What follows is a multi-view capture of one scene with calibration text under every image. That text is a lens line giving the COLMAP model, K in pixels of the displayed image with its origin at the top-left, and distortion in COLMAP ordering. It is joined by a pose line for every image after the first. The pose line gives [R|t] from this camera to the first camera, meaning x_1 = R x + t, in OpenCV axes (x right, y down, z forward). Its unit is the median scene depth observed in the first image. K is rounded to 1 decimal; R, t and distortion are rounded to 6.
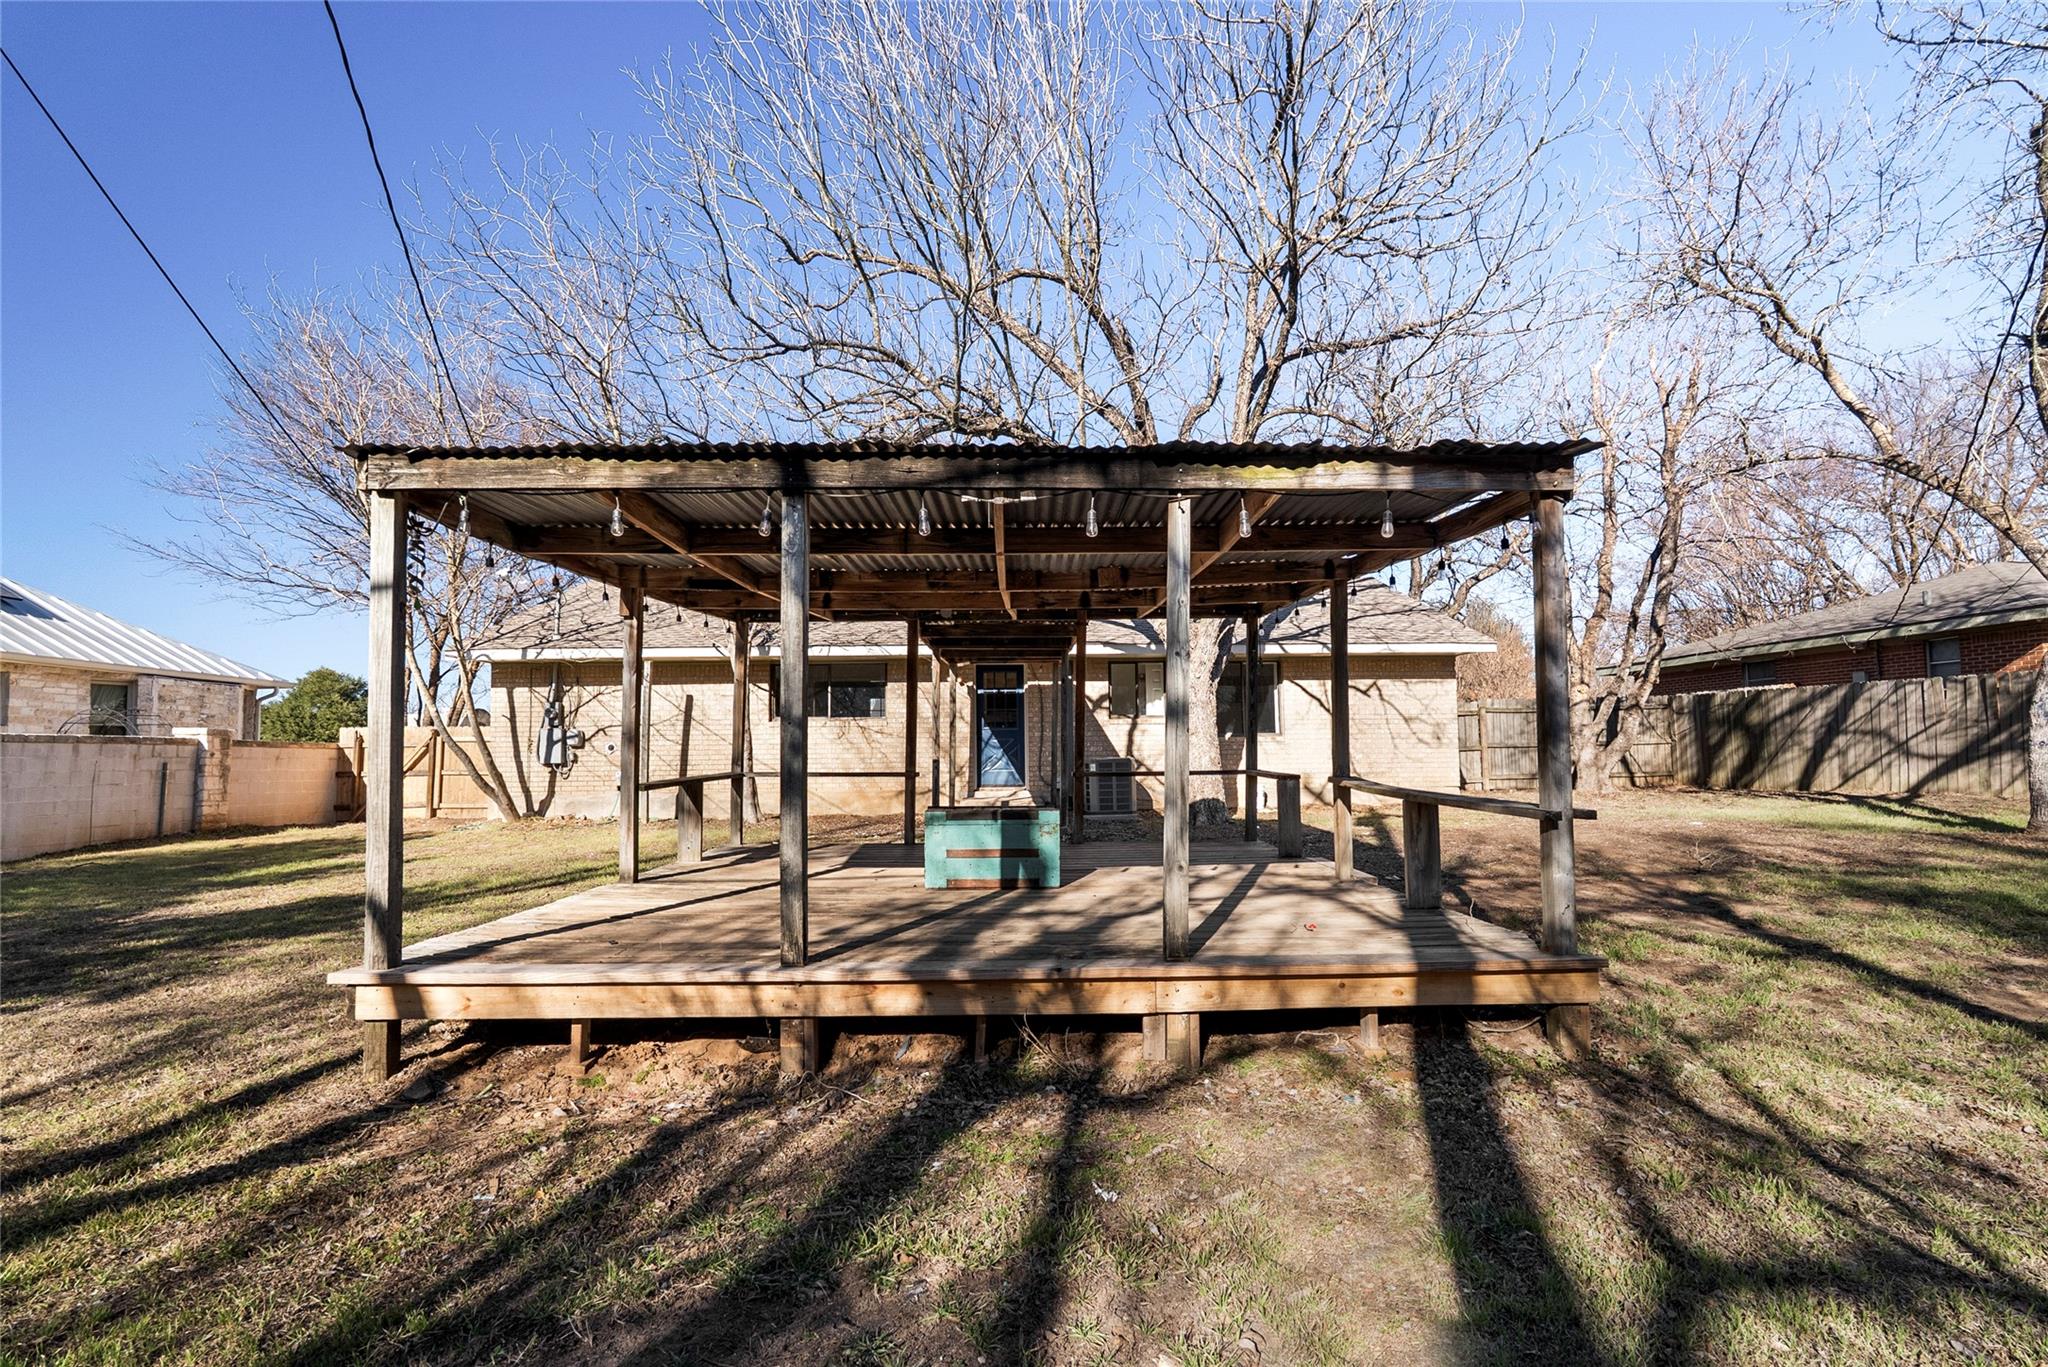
lens RADIAL K [[925.7, 0, 1010.2], [0, 925.7, 693.7], [0, 0, 1]] dist [-0.000180, 0.000477]
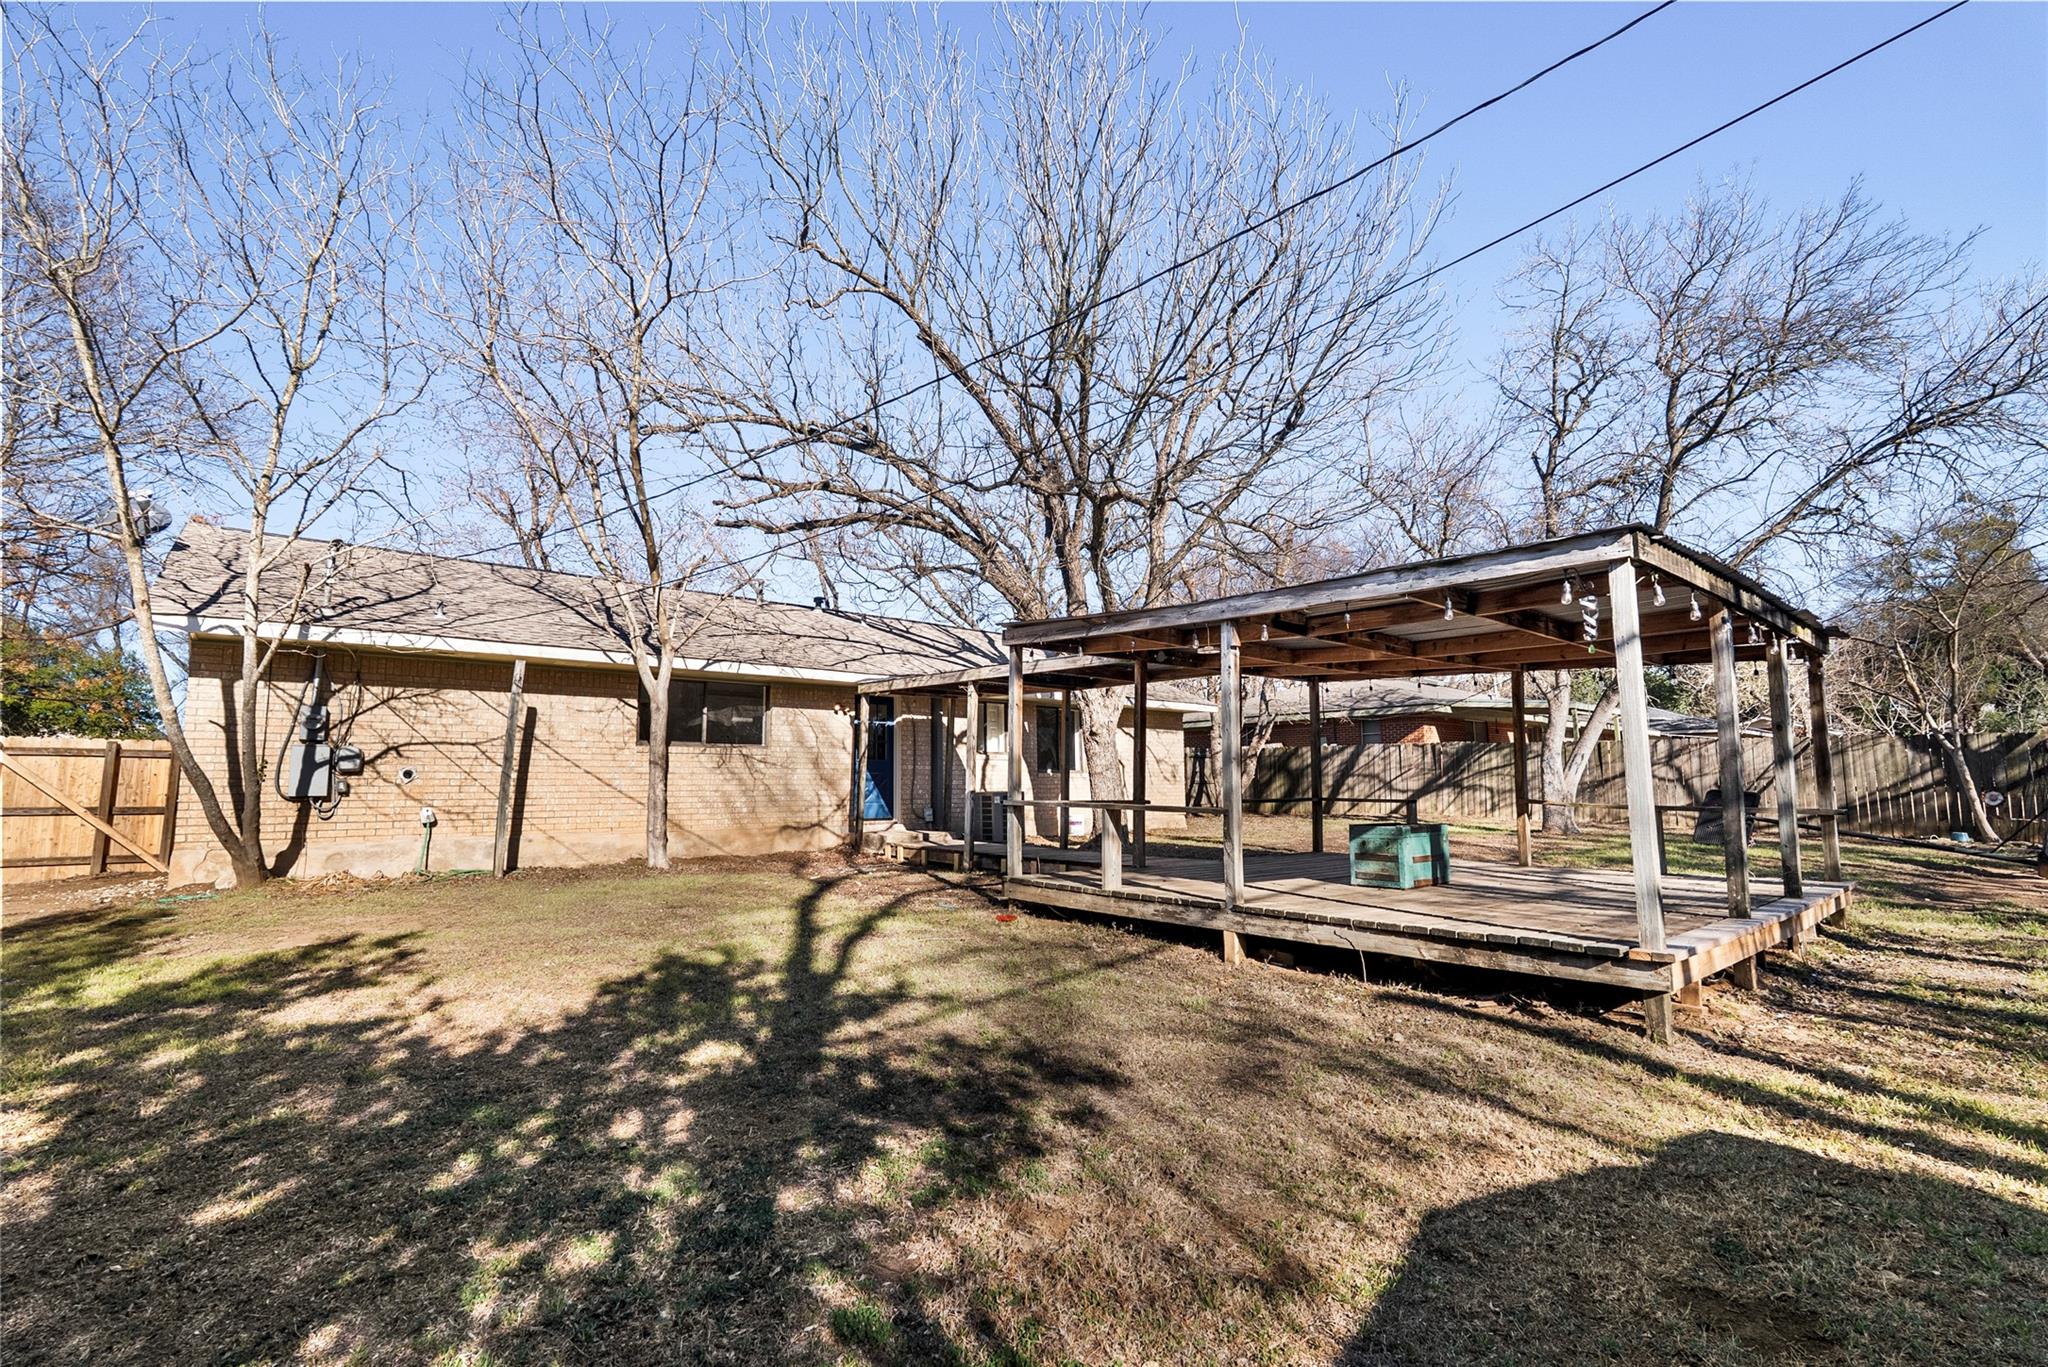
lens RADIAL K [[925.7, 0, 1018.2], [0, 925.7, 679.8], [0, 0, 1]] dist [-0.000180, 0.000477]
pose [[0.764174, 0.079252, 0.640123, -0.538491], [-0.044362, 0.996531, -0.070419, 0.015149], [-0.643483, 0.025415, 0.765038, 0.149834]]
